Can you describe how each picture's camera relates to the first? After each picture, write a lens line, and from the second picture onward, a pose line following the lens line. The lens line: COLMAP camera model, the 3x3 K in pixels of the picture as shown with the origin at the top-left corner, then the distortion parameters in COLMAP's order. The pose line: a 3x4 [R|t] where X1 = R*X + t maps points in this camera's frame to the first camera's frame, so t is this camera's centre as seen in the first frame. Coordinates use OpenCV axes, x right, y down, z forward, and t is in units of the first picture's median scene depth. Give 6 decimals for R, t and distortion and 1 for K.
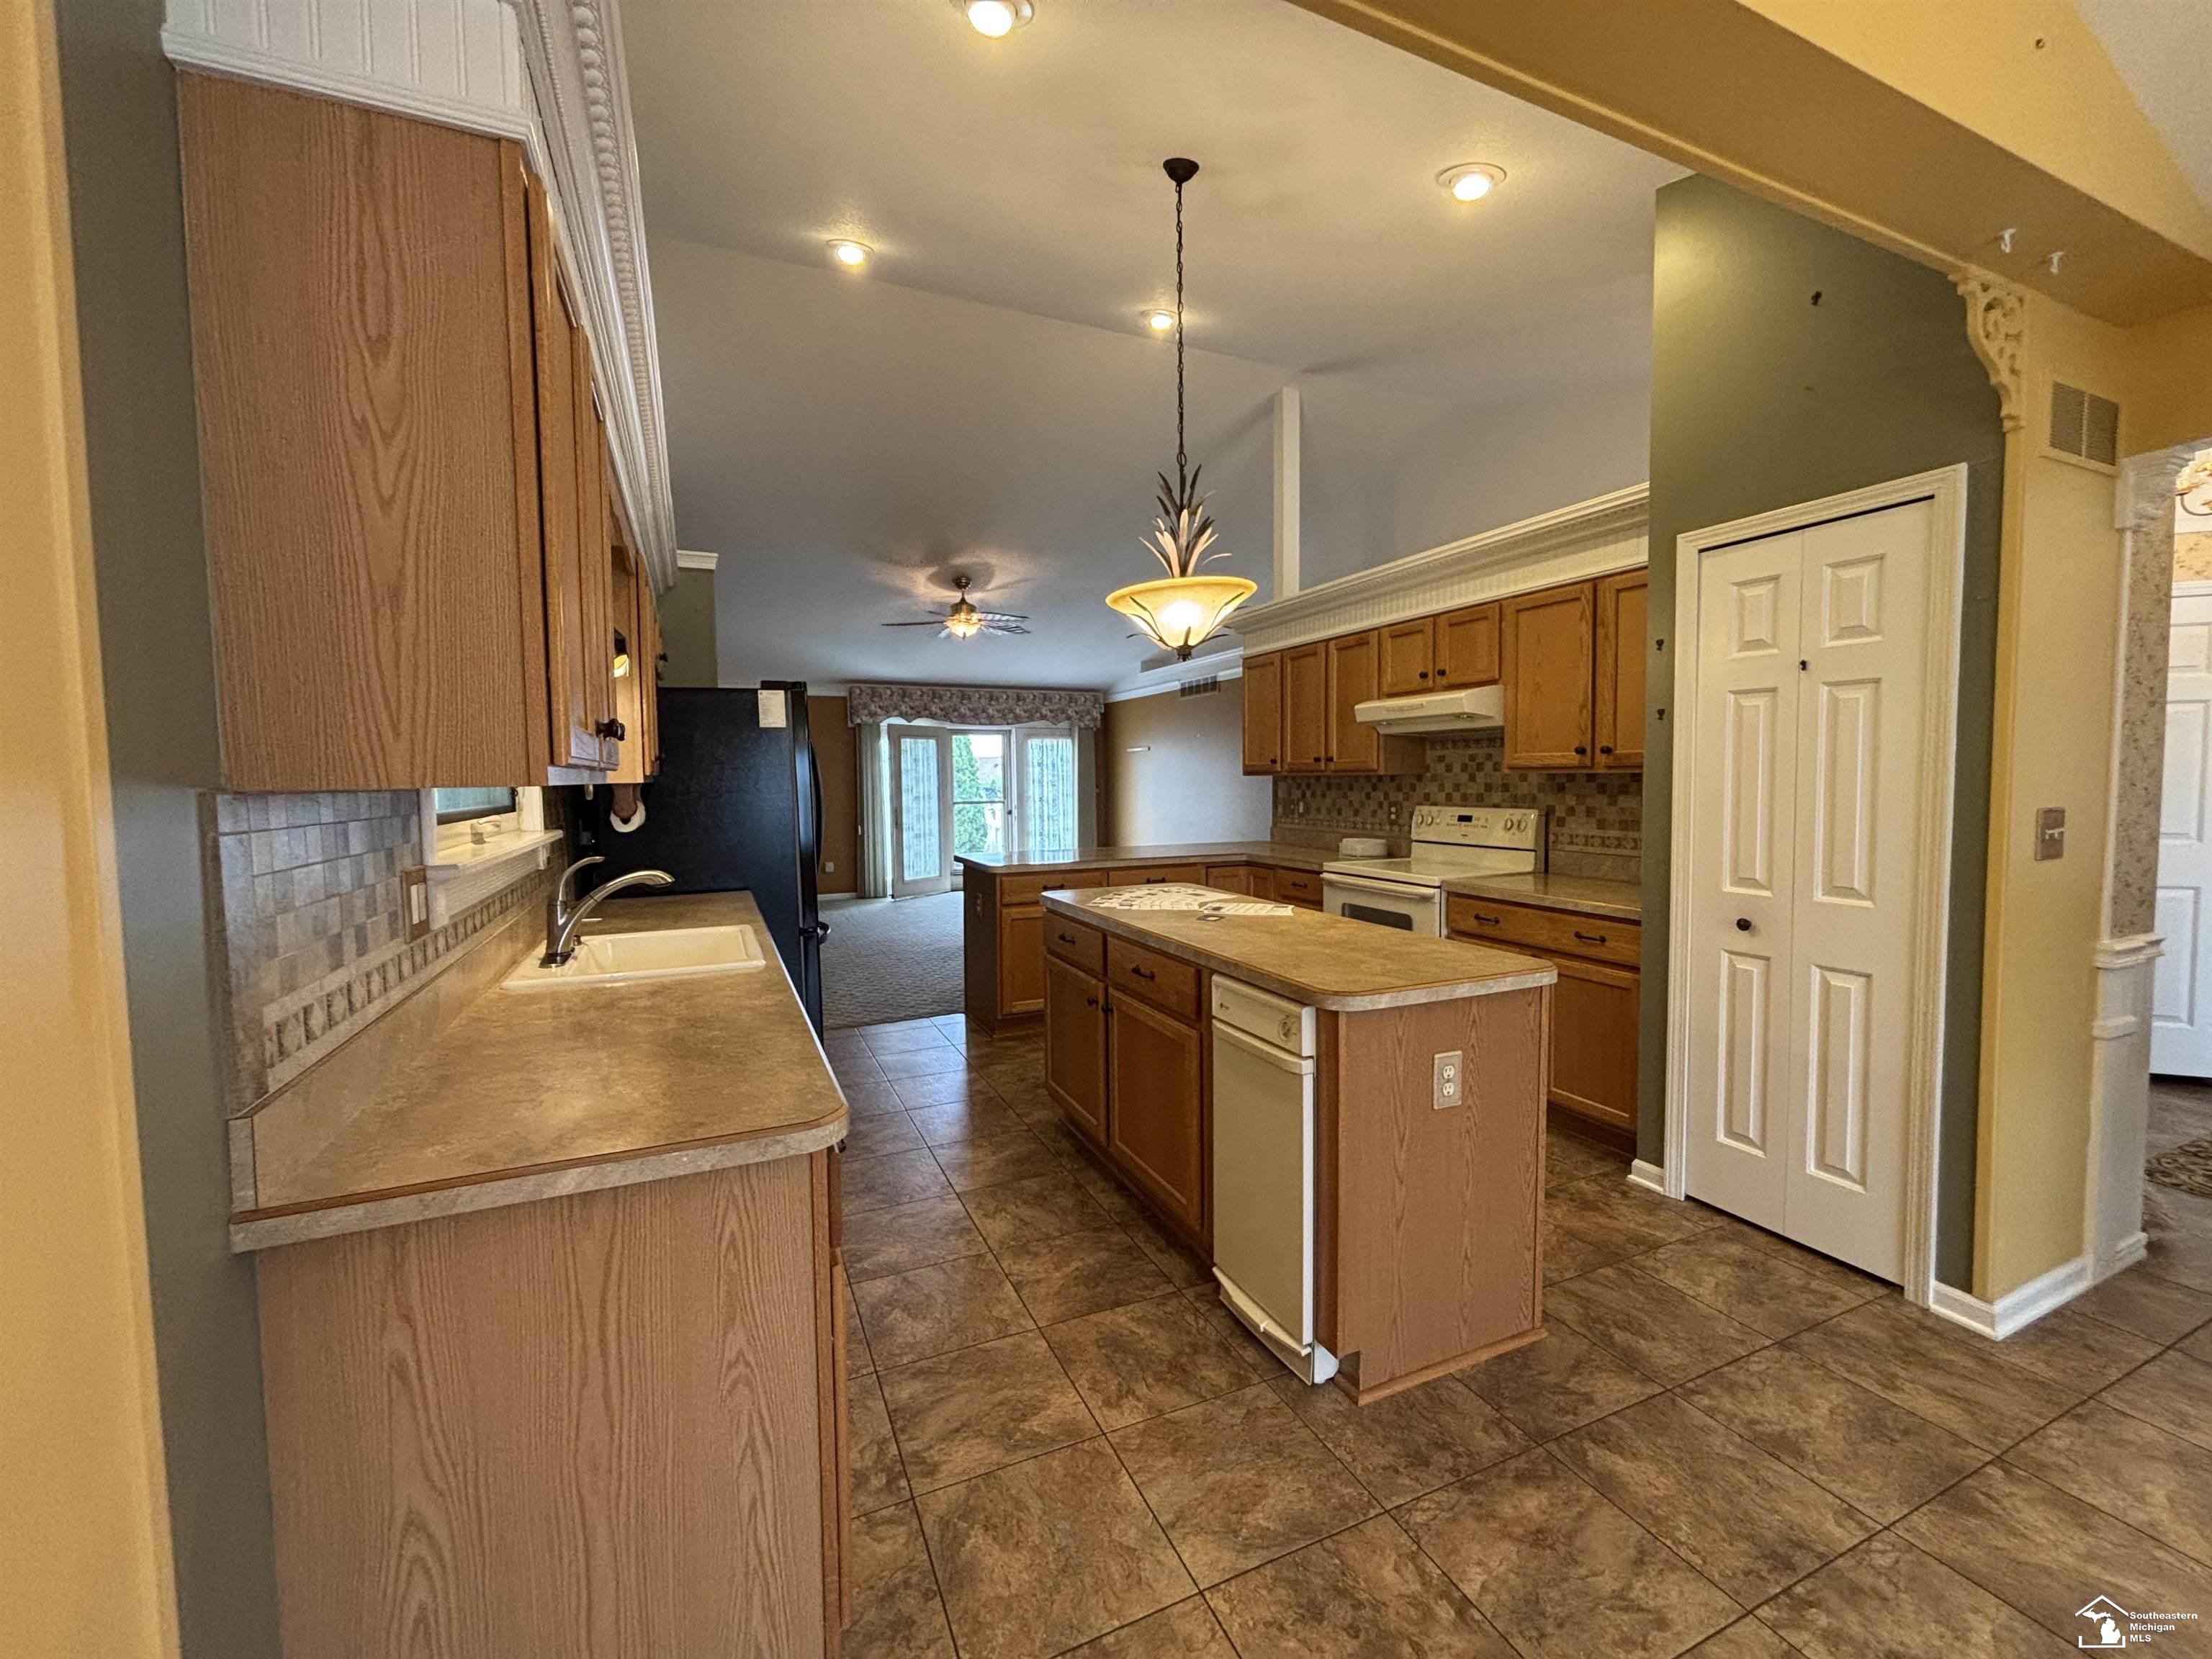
lens RADIAL K [[889.9, 0, 1105.0], [0, 889.9, 825.9], [0, 0, 1]] dist [0.001473, 0.000137]
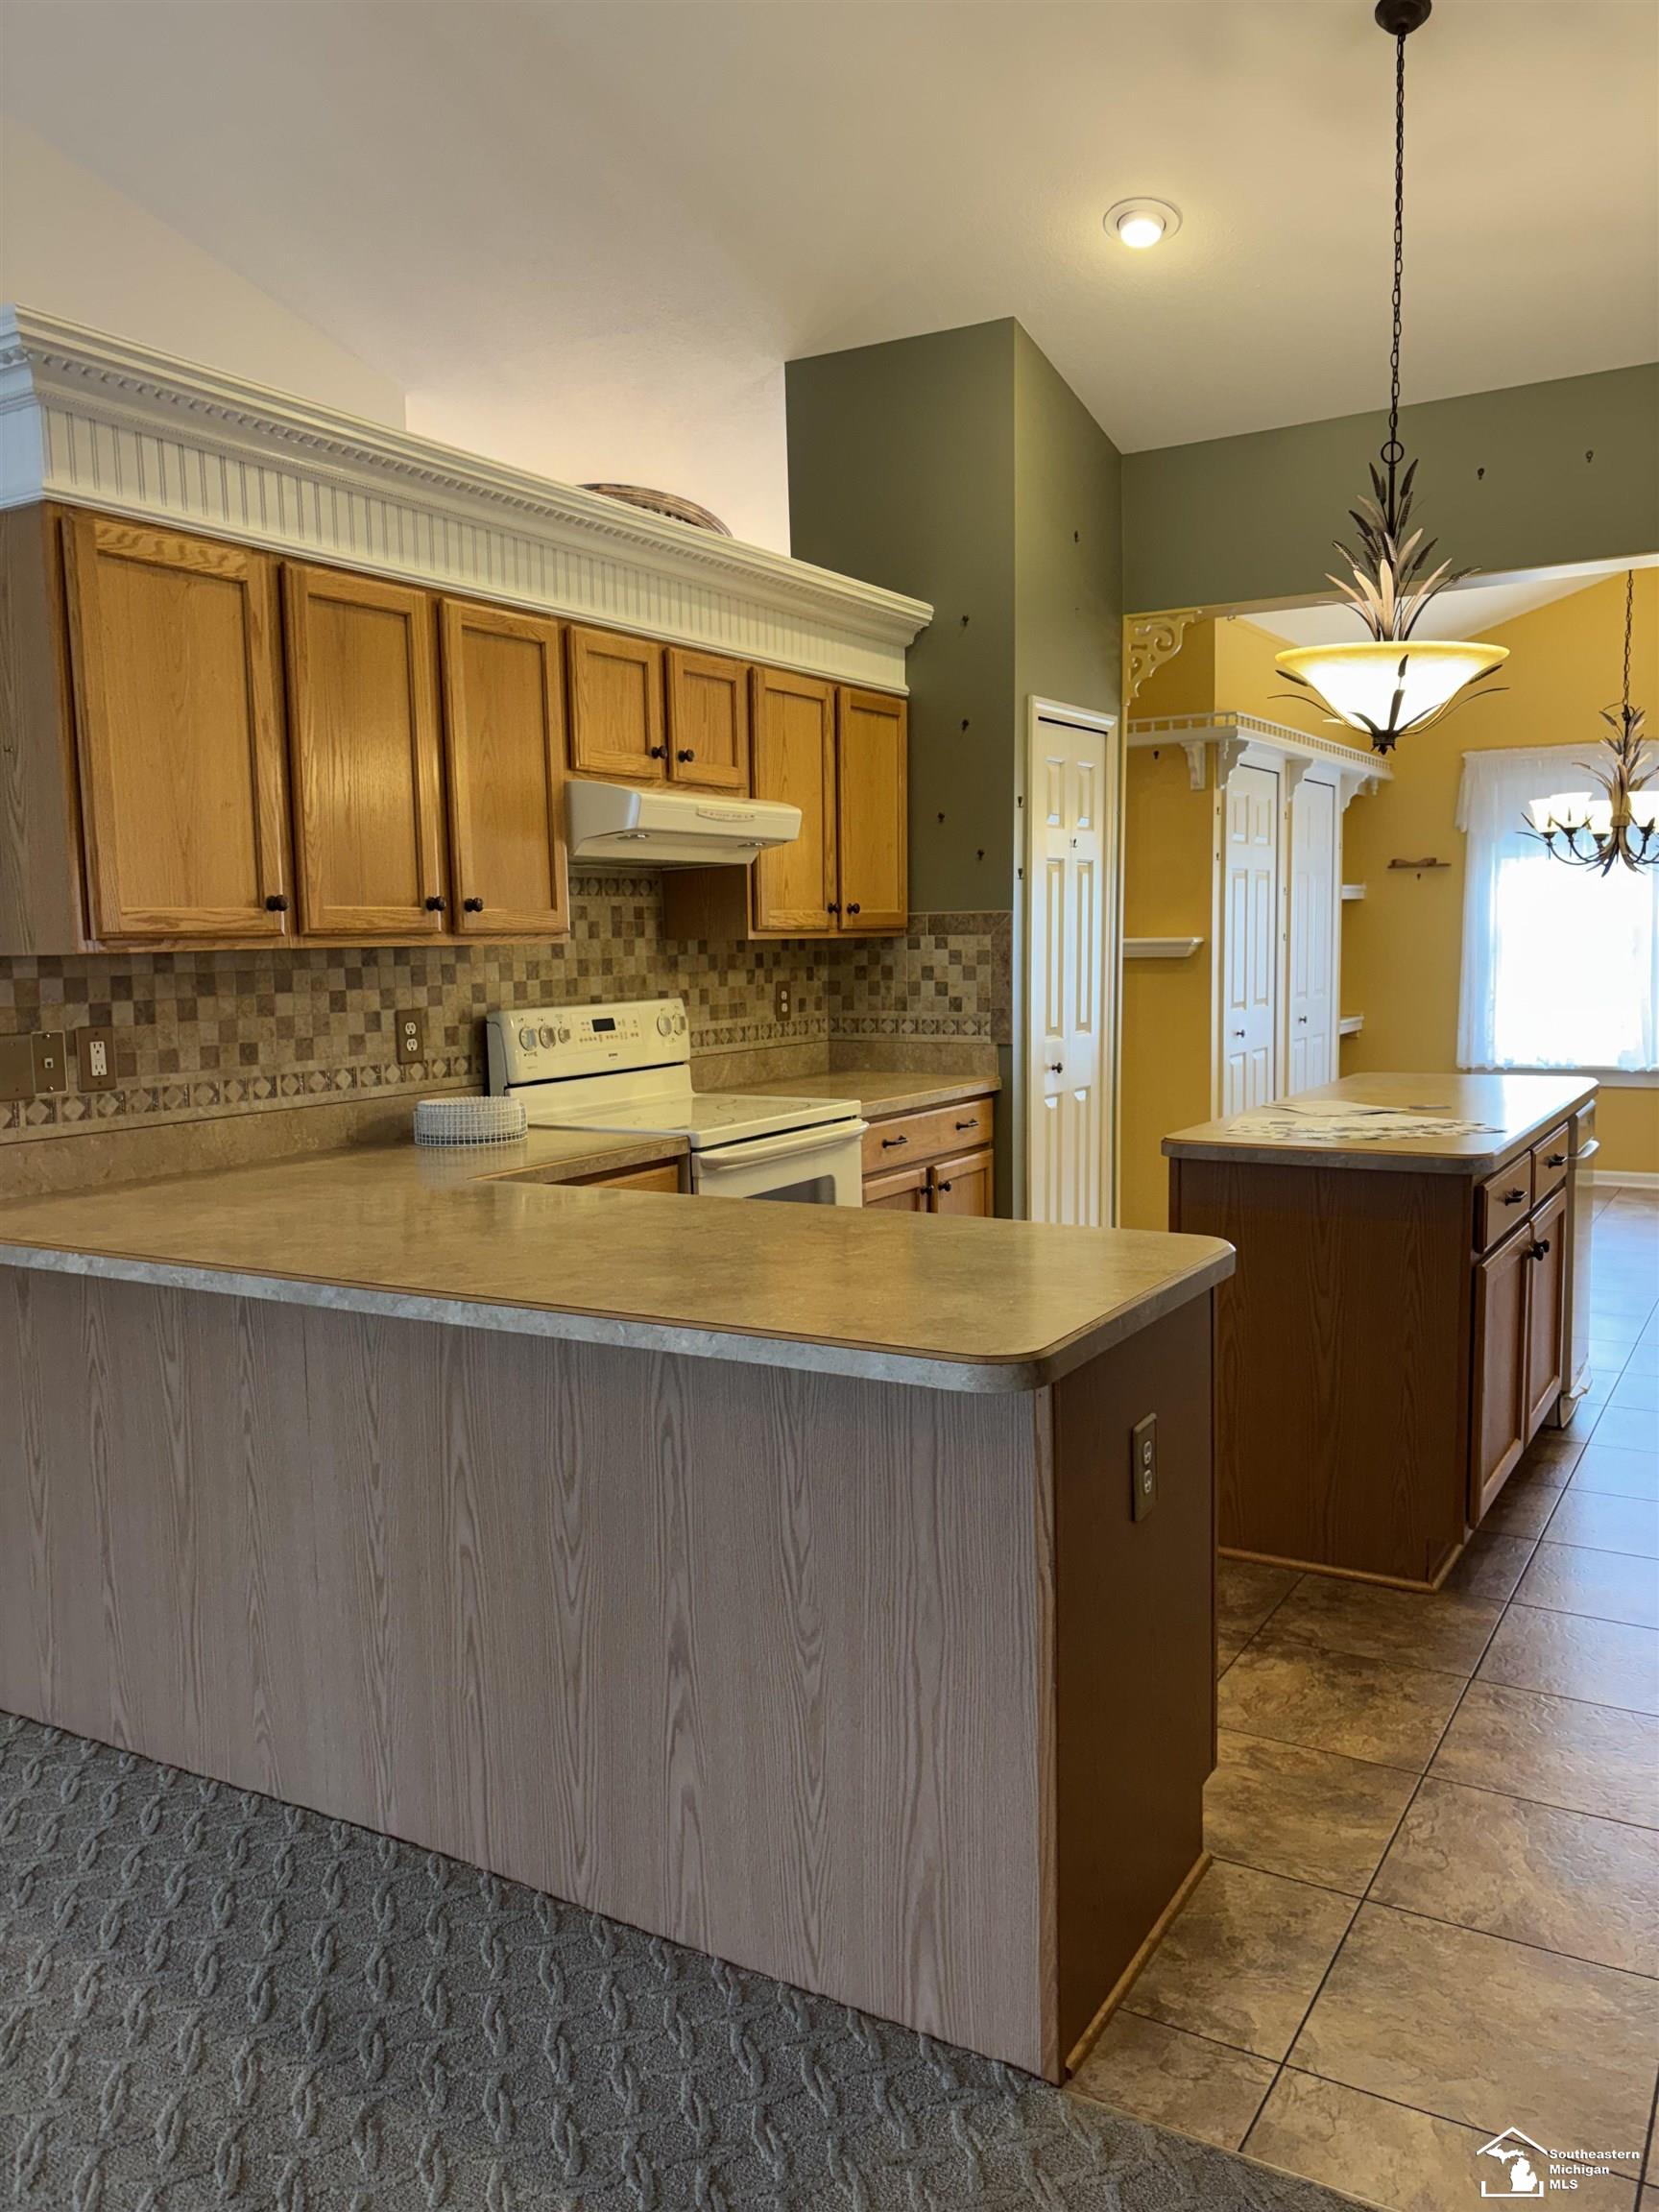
lens RADIAL K [[1667.2, 0, 830.3], [0, 1667.2, 1108.3], [0, 0, 1]] dist [-0.056430, -0.003299]
pose [[-0.573104, -0.058712, 0.817377, -0.493402], [0.073835, 0.989674, 0.122858, -0.069943], [-0.816150, 0.130761, -0.562851, 1.420455]]
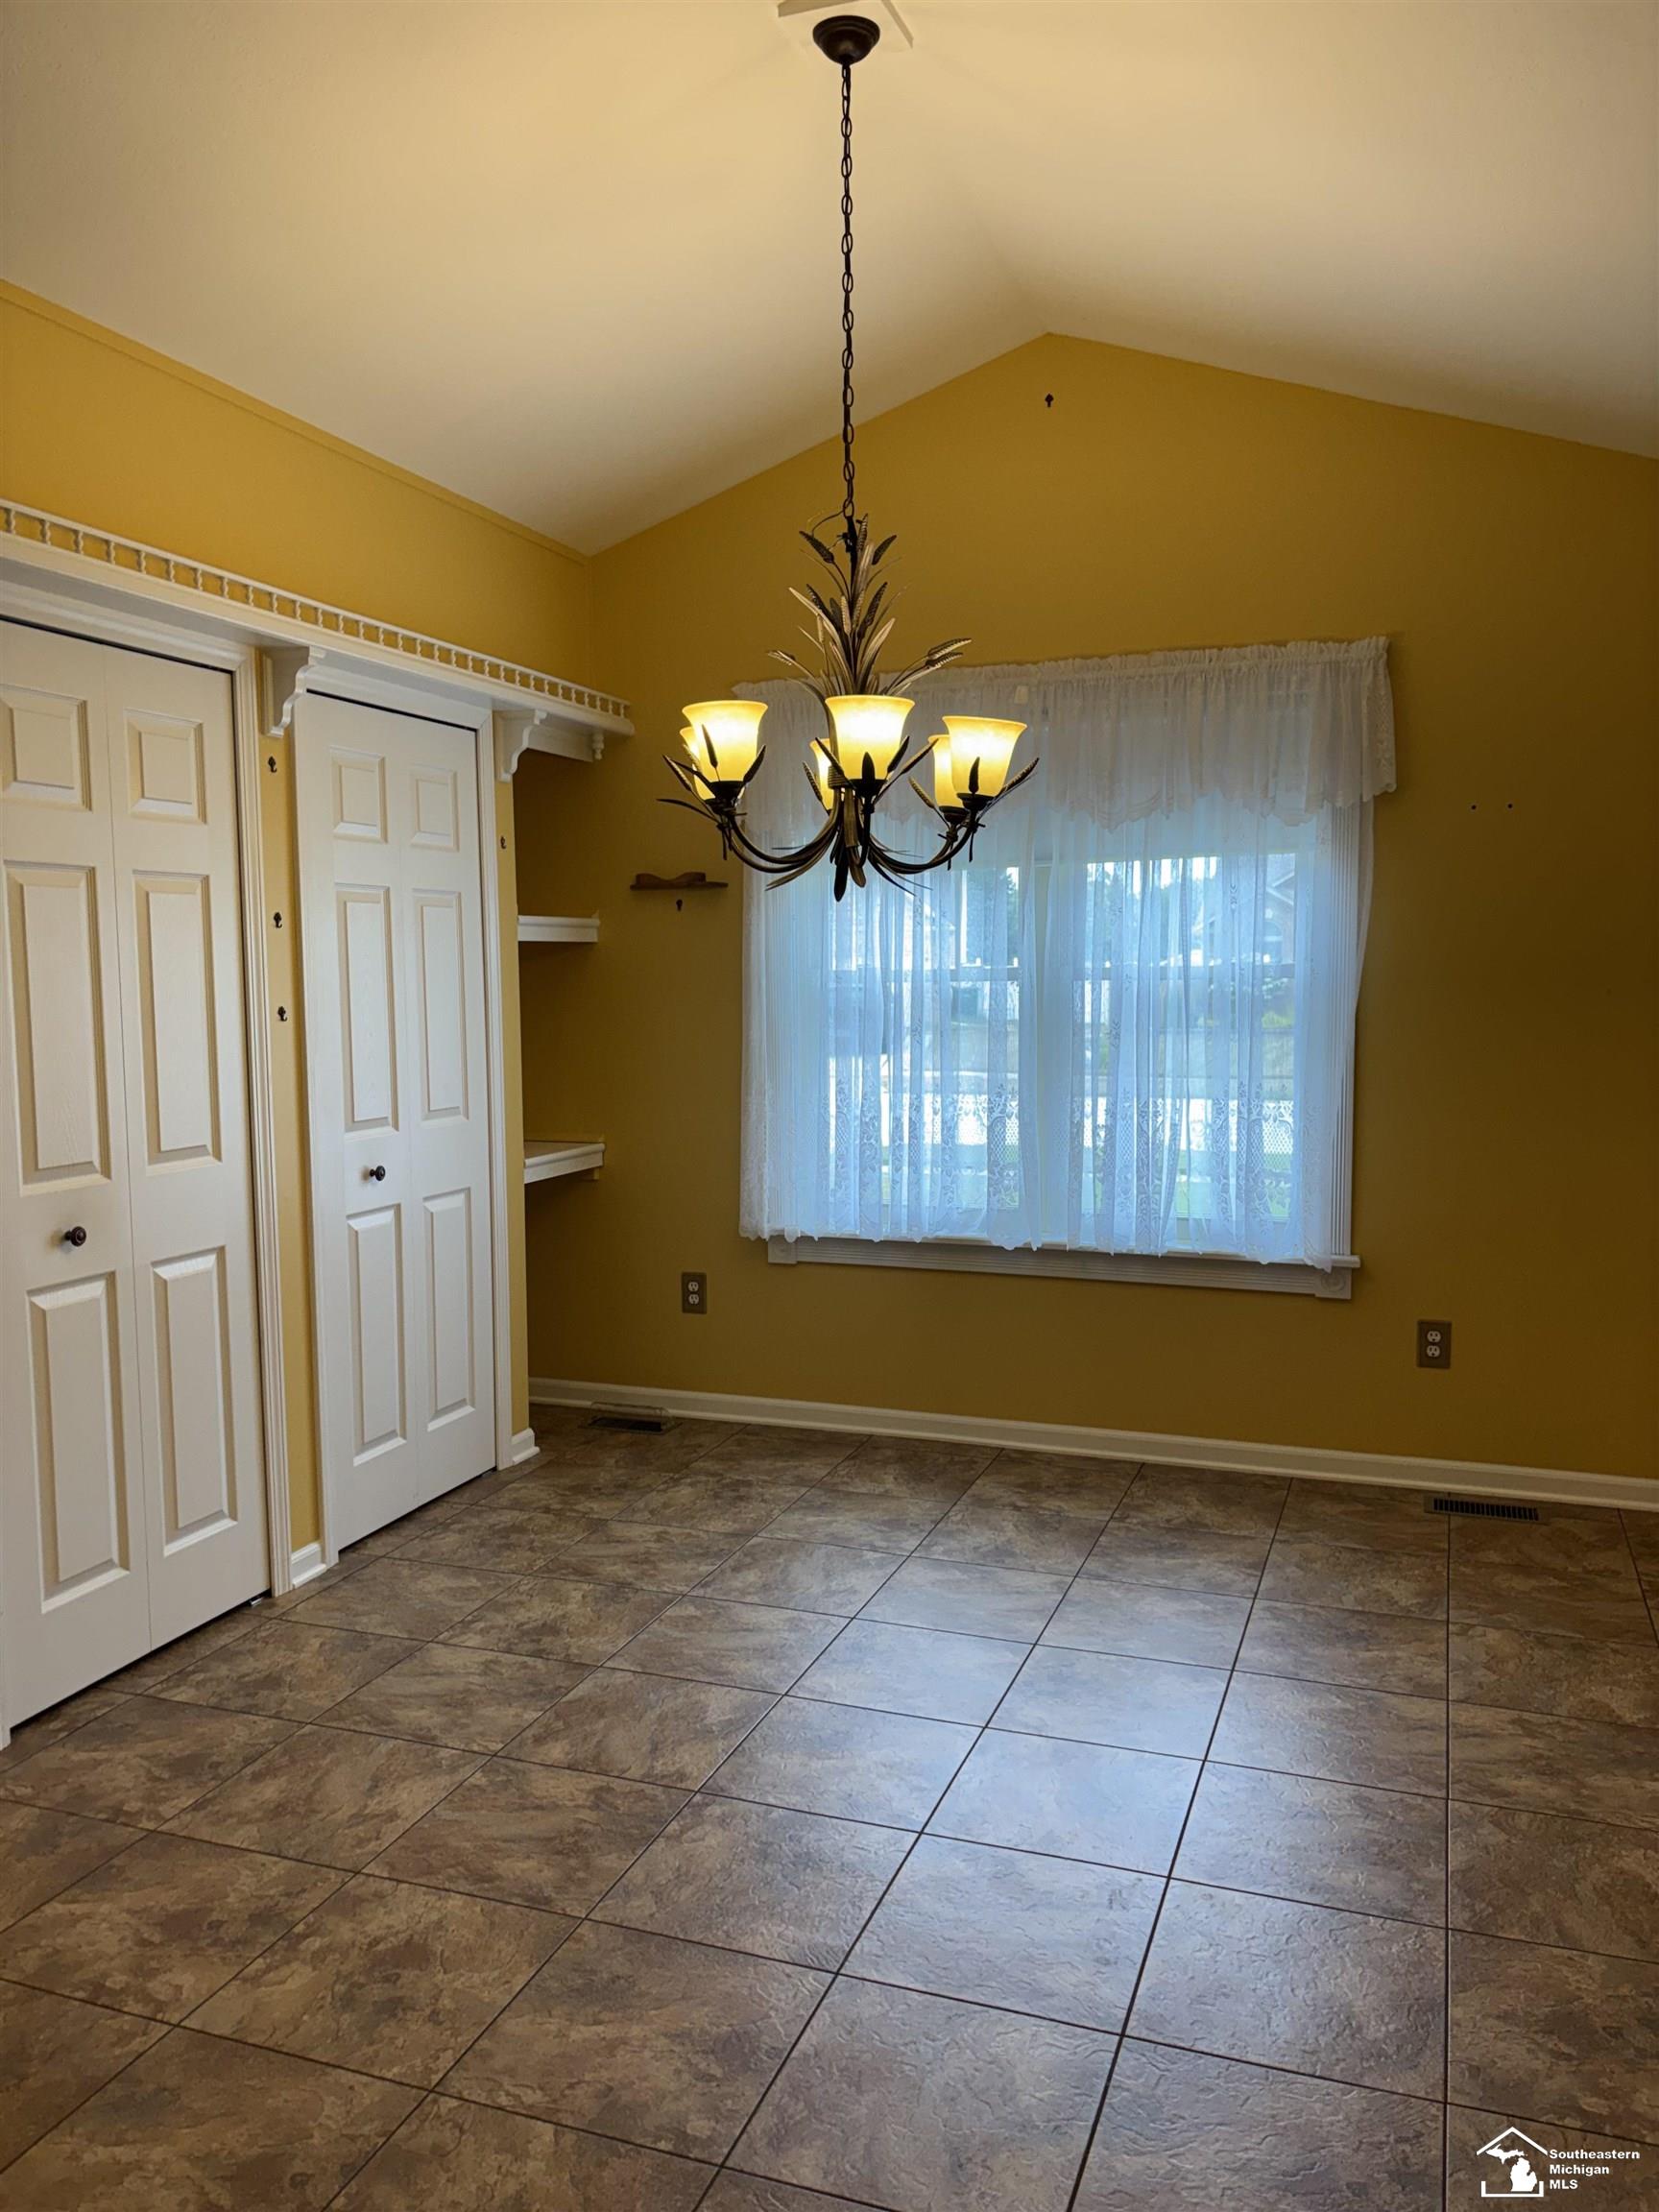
lens RADIAL K [[1667.2, 0, 829.6], [0, 1667.2, 1116.3], [0, 0, 1]] dist [-0.056430, -0.003299]
pose [[-0.712667, -0.052346, 0.699546, -0.249083], [0.038598, 0.992775, 0.113610, -0.043306], [-0.700439, 0.107967, -0.705498, 0.742488]]
